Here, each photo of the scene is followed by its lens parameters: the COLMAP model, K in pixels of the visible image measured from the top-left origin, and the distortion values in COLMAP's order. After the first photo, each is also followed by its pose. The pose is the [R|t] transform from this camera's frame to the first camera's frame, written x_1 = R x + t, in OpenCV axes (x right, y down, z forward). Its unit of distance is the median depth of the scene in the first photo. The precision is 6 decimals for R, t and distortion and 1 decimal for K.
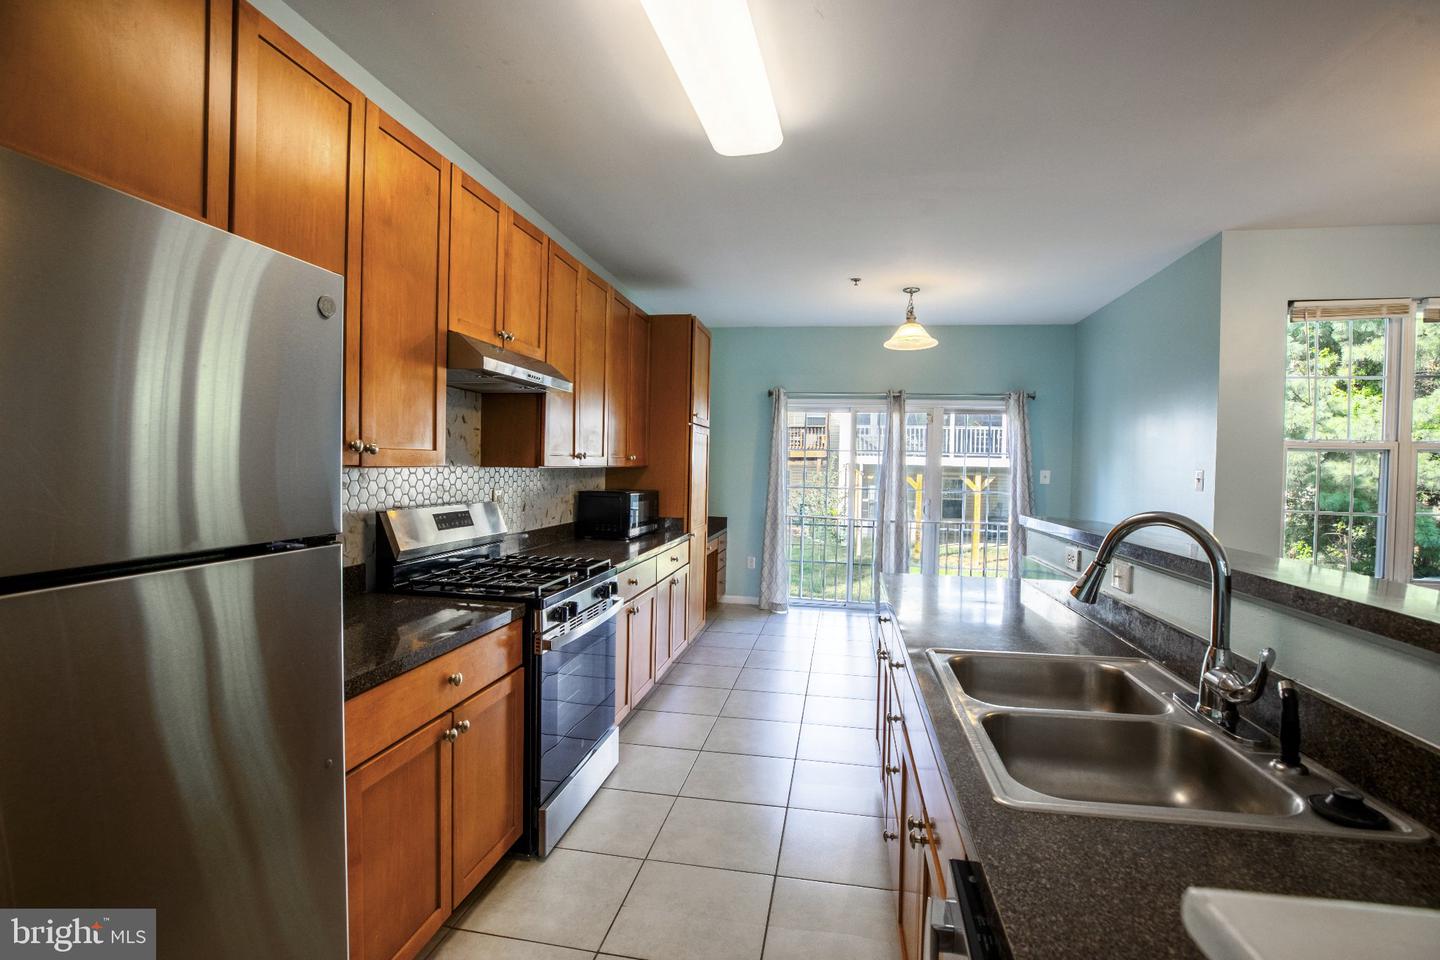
lens RADIAL K [[659.5, 0, 730.4], [0, 659.5, 475.8], [0, 0, 1]] dist [-0.036779, 0.008221]
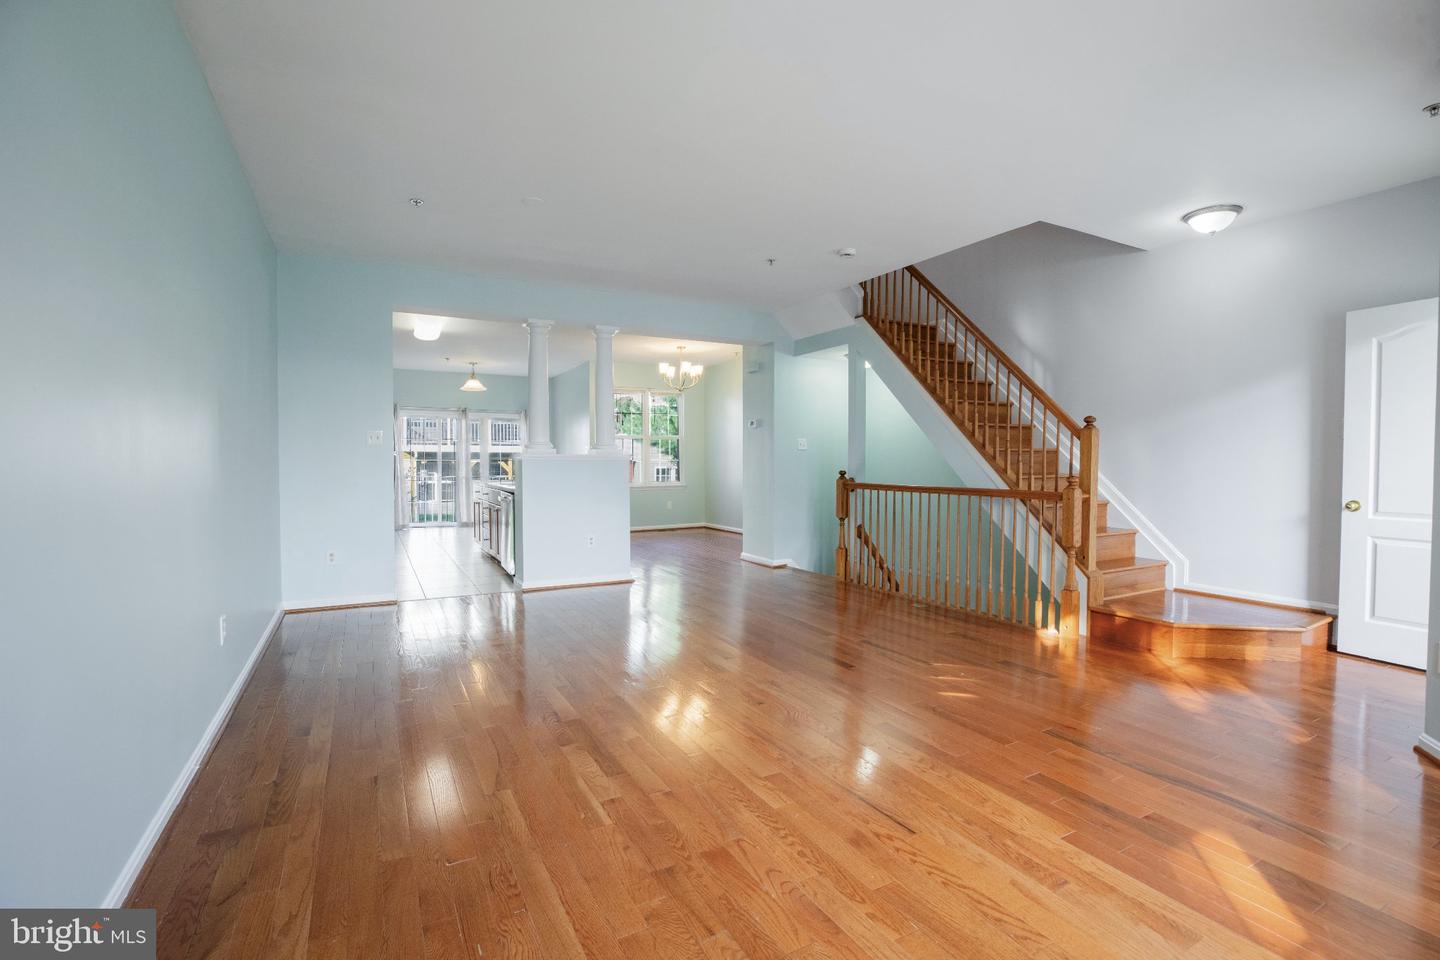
lens RADIAL K [[659.5, 0, 728.0], [0, 659.5, 476.6], [0, 0, 1]] dist [-0.036779, 0.008221]
pose [[0.779056, -0.031882, 0.626143, -0.714179], [0.022806, 0.999486, 0.022516, 0.091122], [-0.626539, -0.003262, 0.779383, -1.979761]]
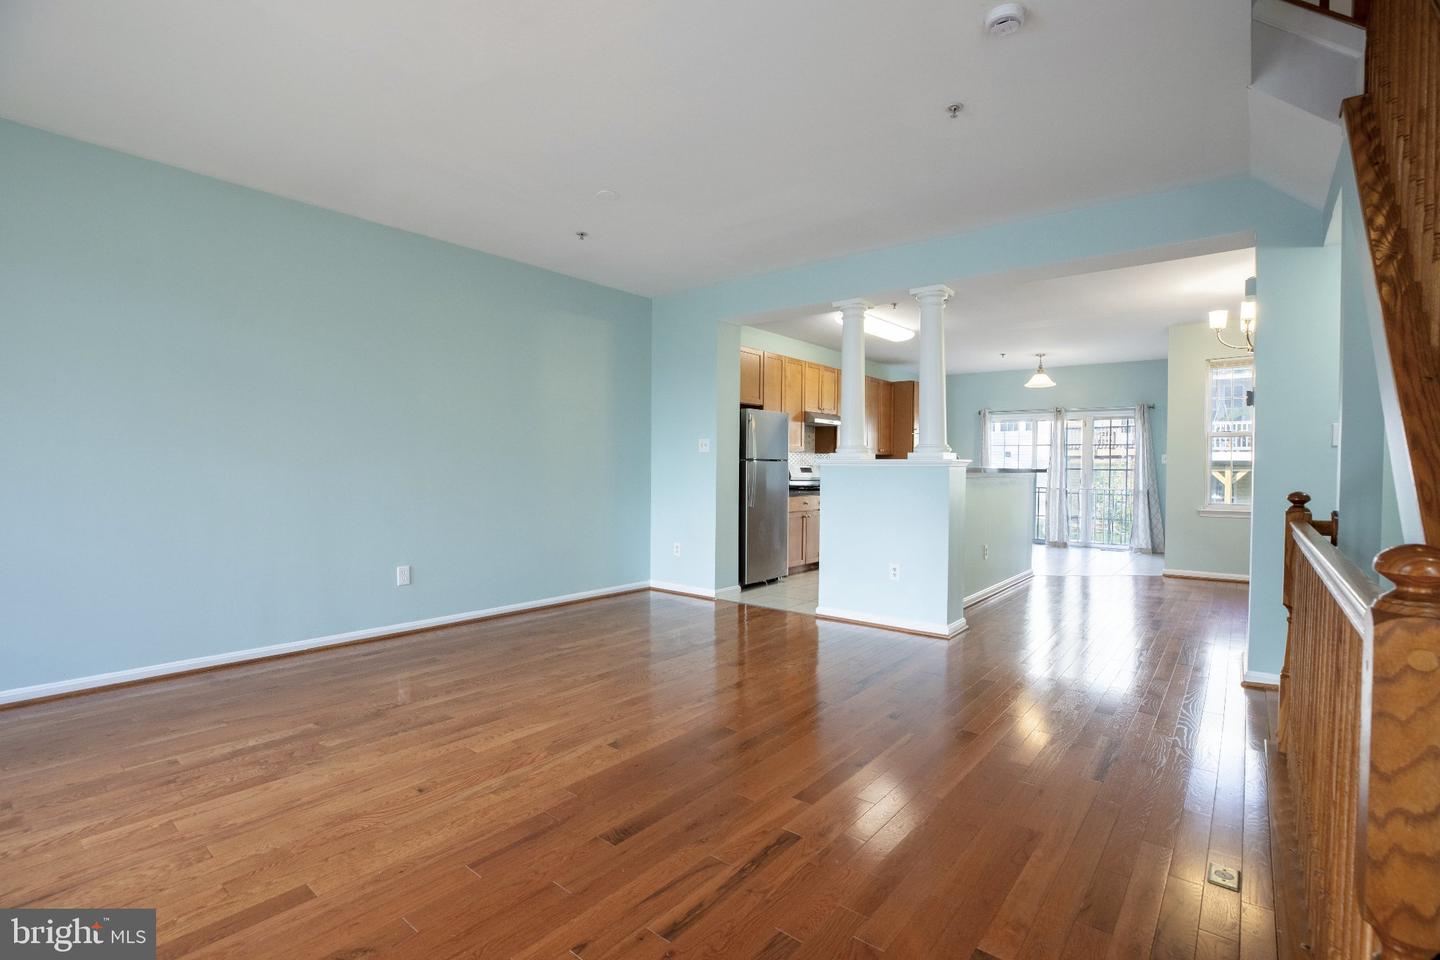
lens RADIAL K [[659.5, 0, 729.1], [0, 659.5, 472.8], [0, 0, 1]] dist [-0.036779, 0.008221]
pose [[0.872451, -0.007721, -0.488641, 0.696371], [0.001219, 0.999906, -0.013624, 0.111706], [0.488700, 0.011290, 0.872379, -1.690484]]
